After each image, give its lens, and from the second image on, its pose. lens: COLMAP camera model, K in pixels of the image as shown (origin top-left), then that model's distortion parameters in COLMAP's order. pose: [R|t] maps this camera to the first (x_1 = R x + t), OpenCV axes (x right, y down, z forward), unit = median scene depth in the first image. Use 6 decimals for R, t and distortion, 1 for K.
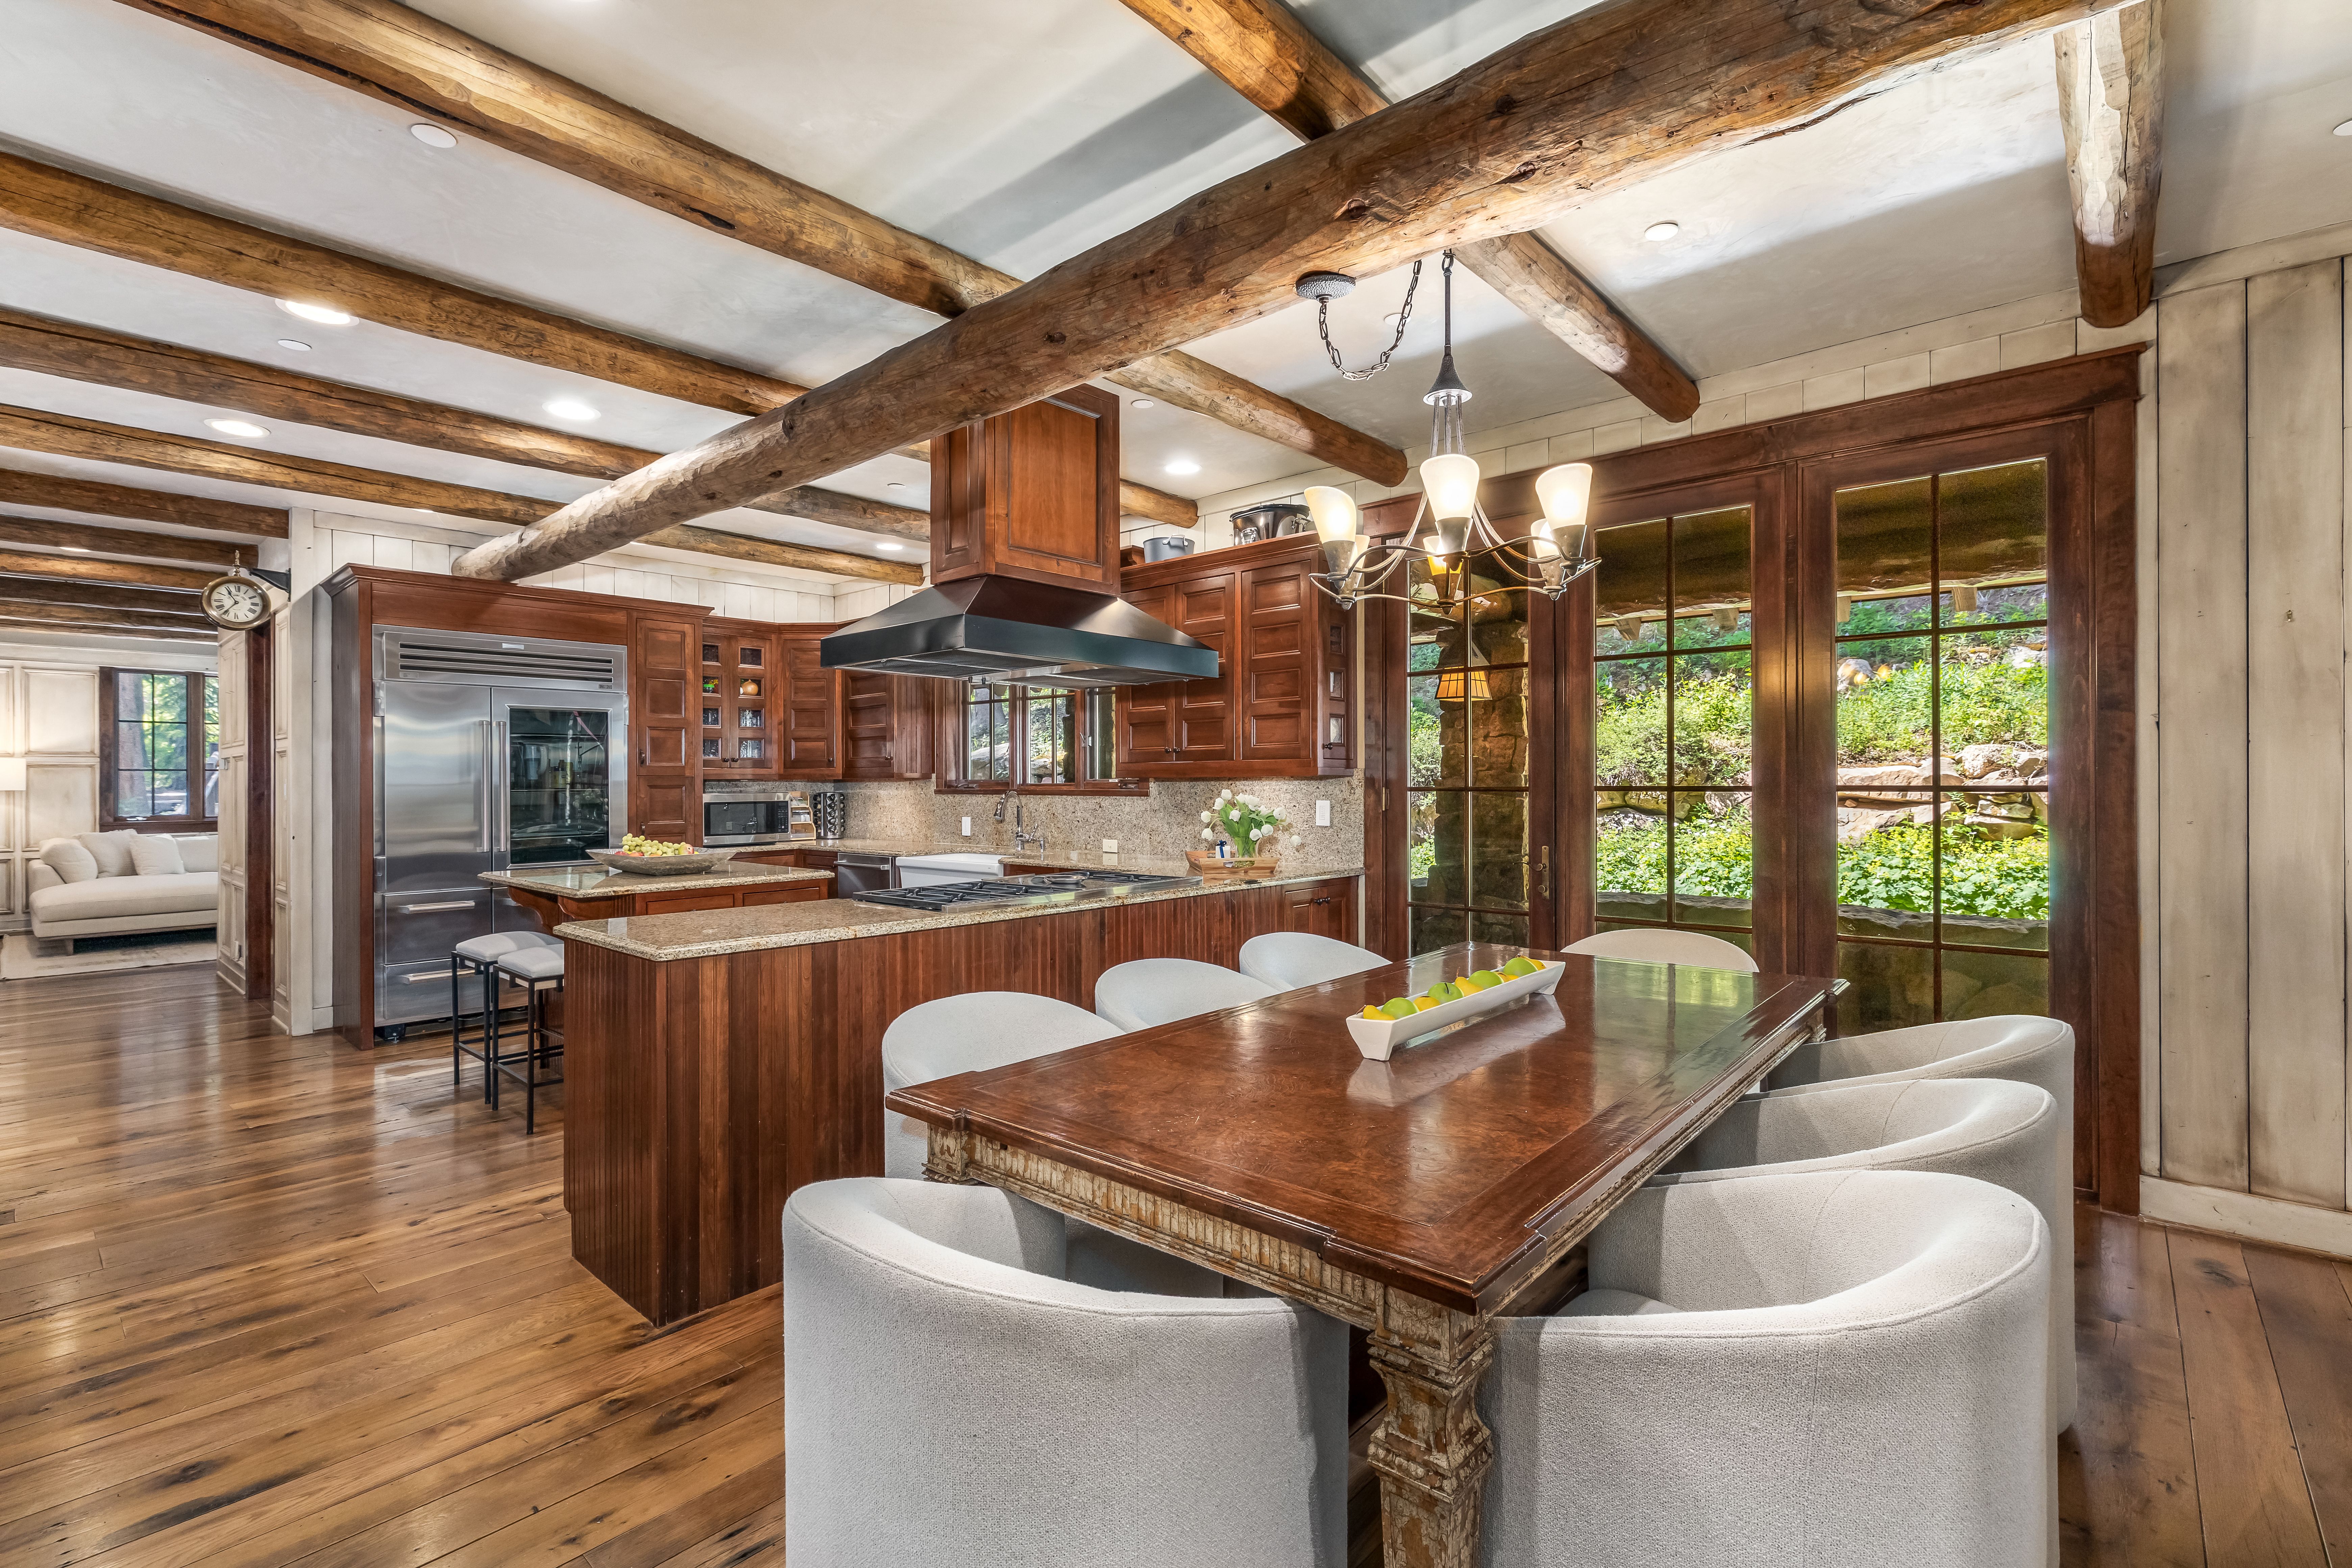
lens RADIAL K [[1114.4, 0, 1176.0], [0, 1114.4, 784.0], [0, 0, 1]] dist [0.001839, 0.000433]
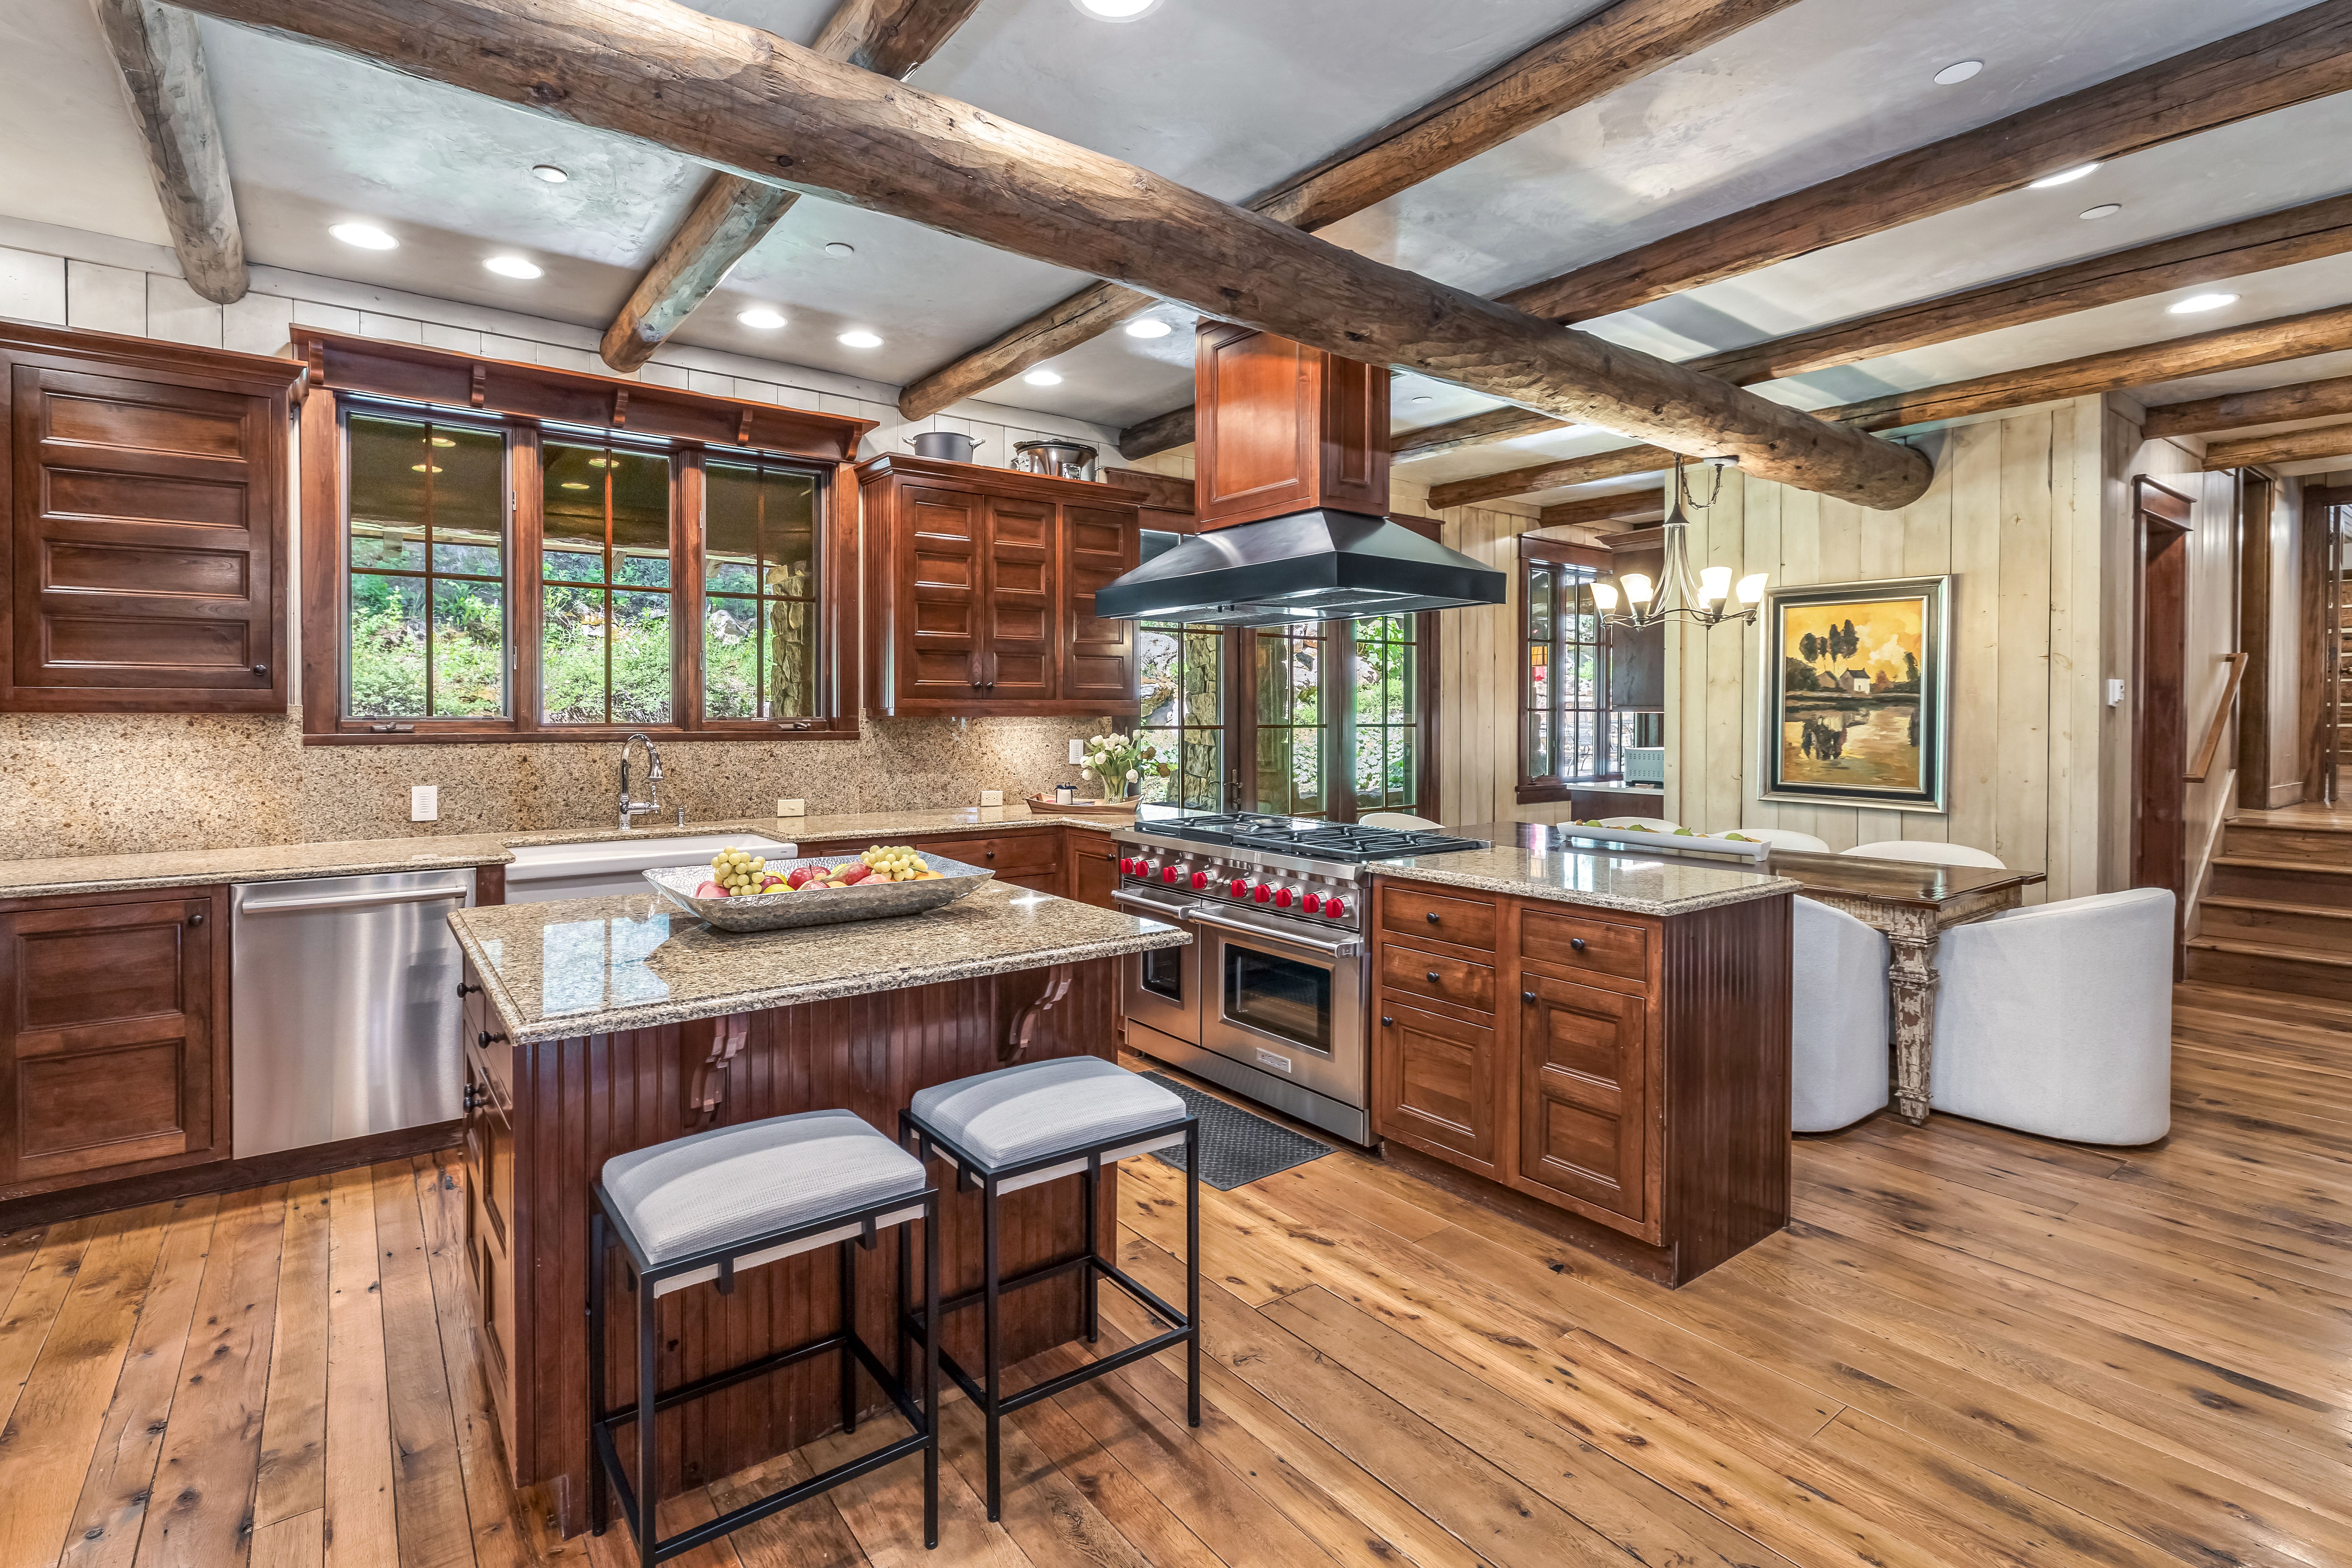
lens RADIAL K [[1082.7, 0, 1169.4], [0, 1082.7, 725.4], [0, 0, 1]] dist [-0.001664, -0.000287]
pose [[0.176075, -0.002160, 0.984374, -0.837691], [-0.000049, 0.999998, 0.002203, -0.000541], [-0.984377, -0.000436, 0.176075, 0.733838]]
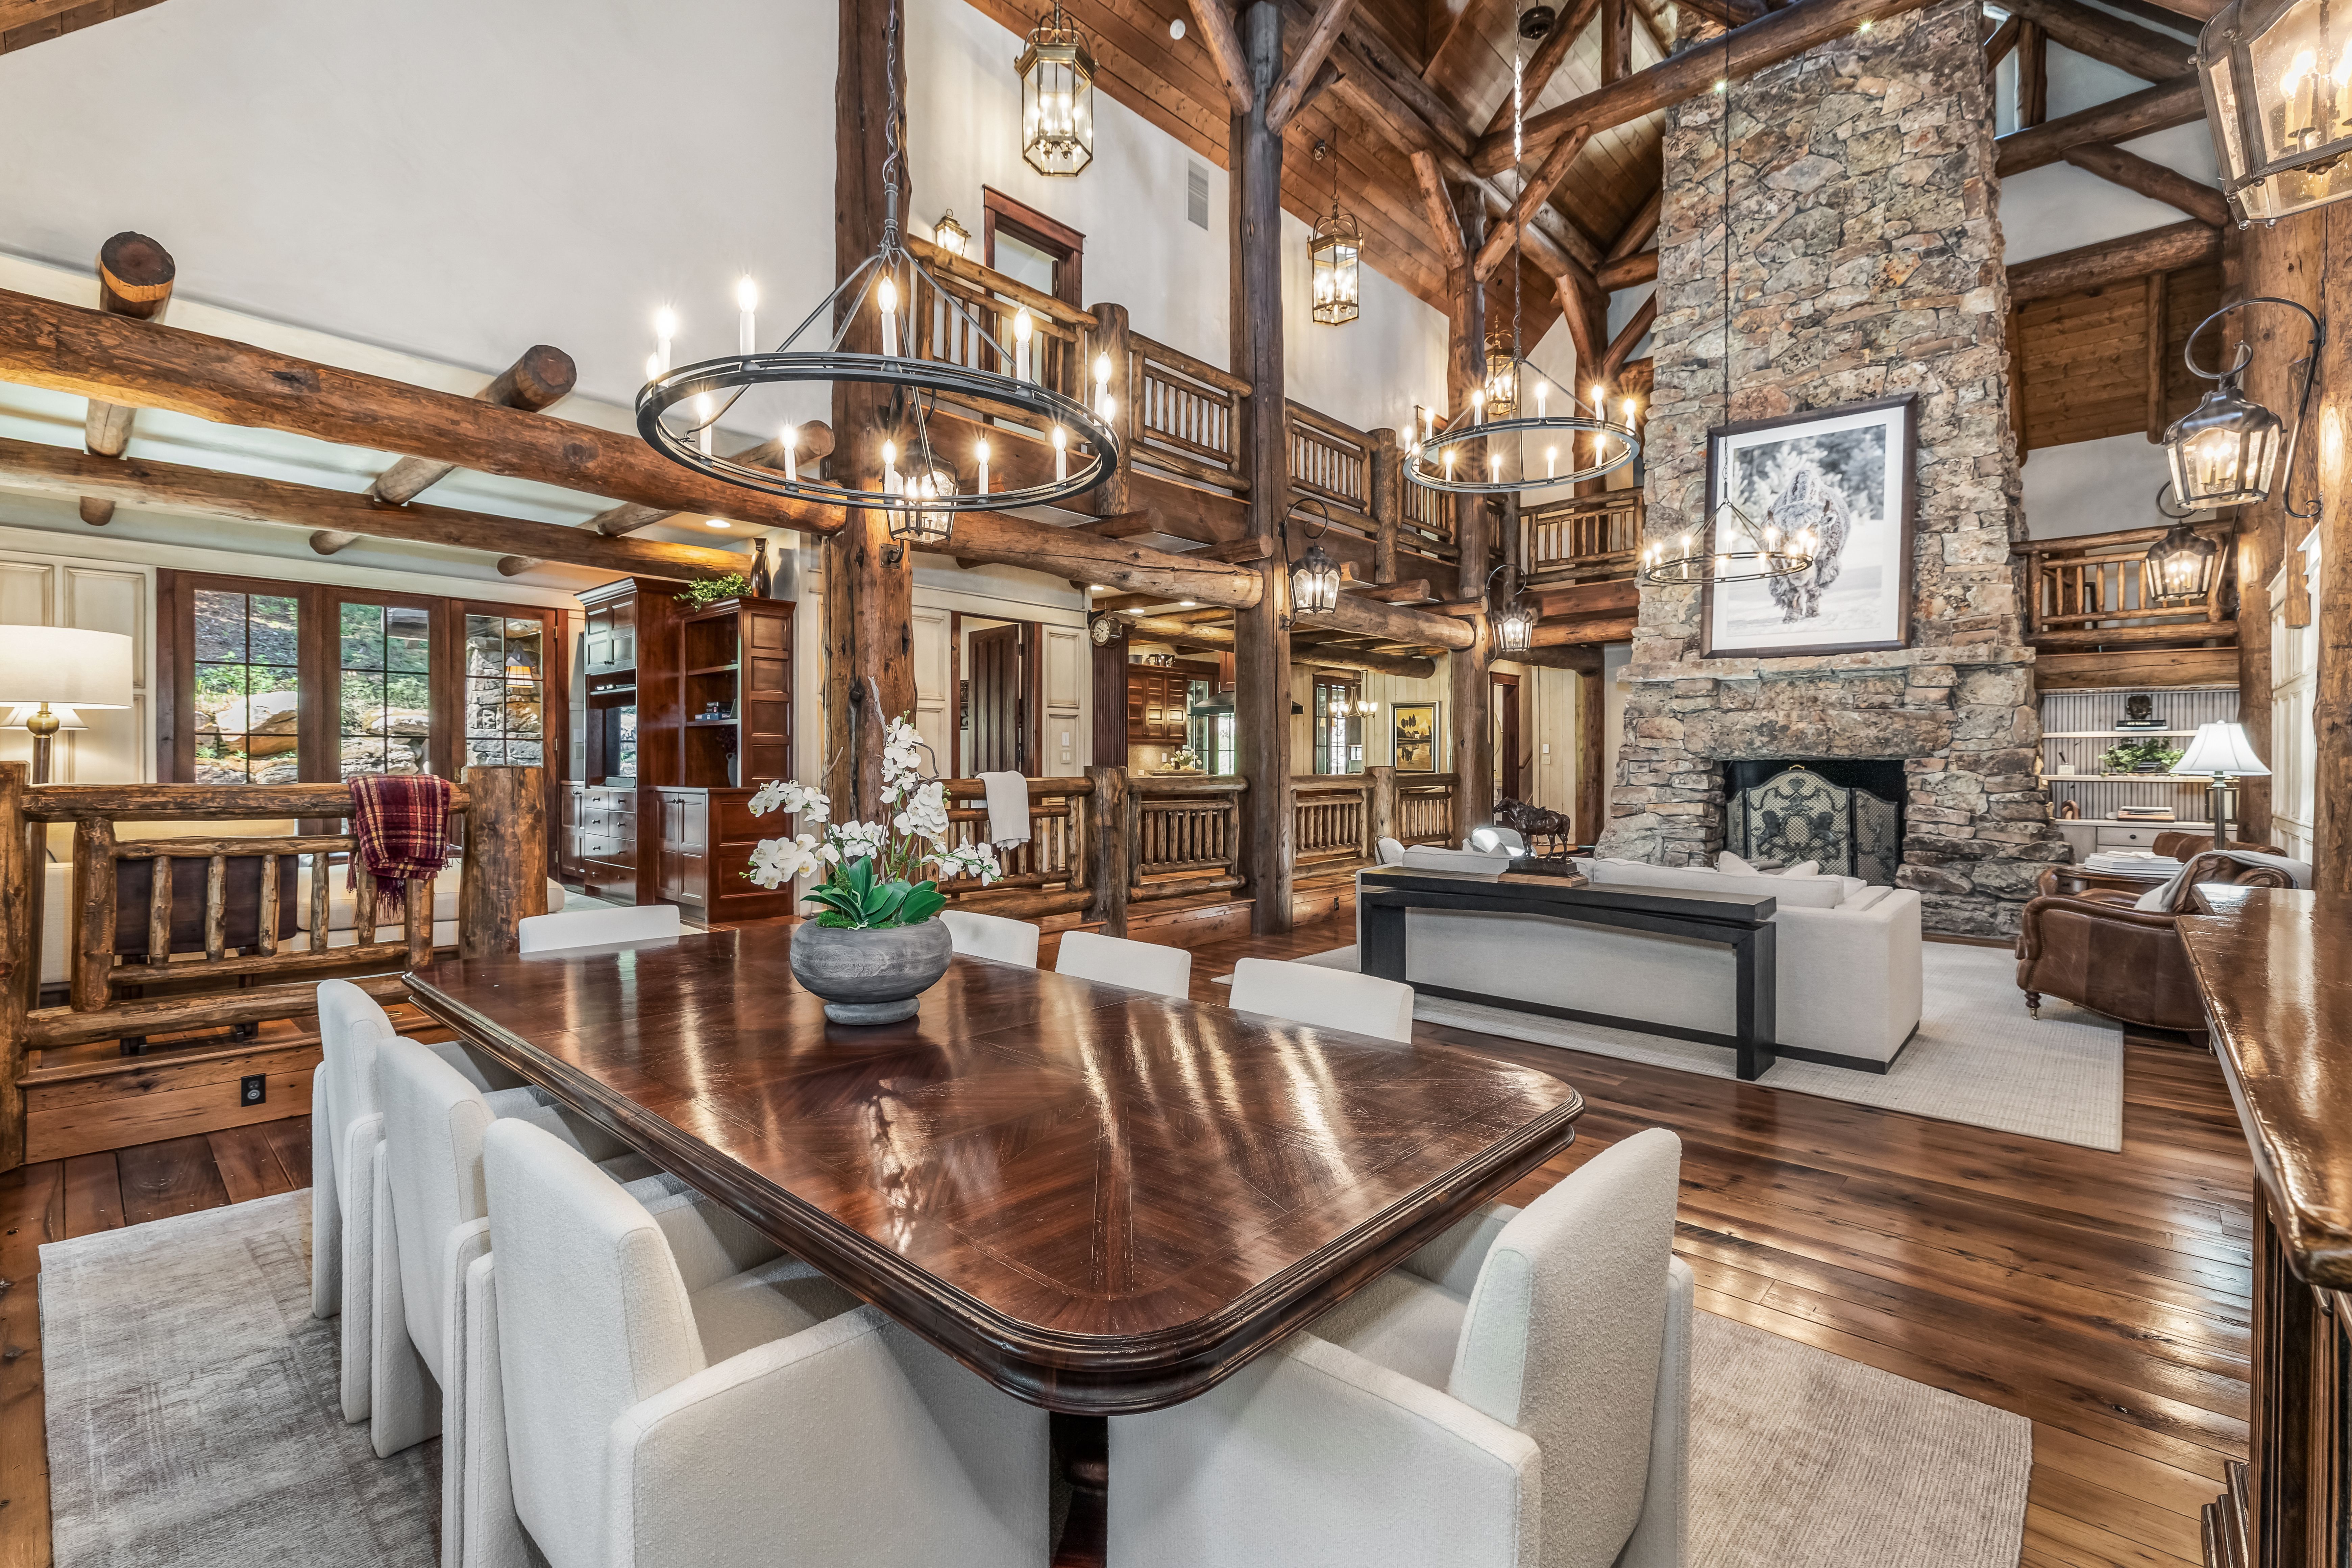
lens RADIAL K [[1039.7, 0, 1179.1], [0, 1039.7, 776.9], [0, 0, 1]] dist [-0.001517, 0.000237]
pose [[-0.003669, -0.009747, 0.999946, -2.619863], [-0.001212, 0.999952, 0.009743, 0.050416], [-0.999993, -0.001176, -0.003681, 0.955377]]
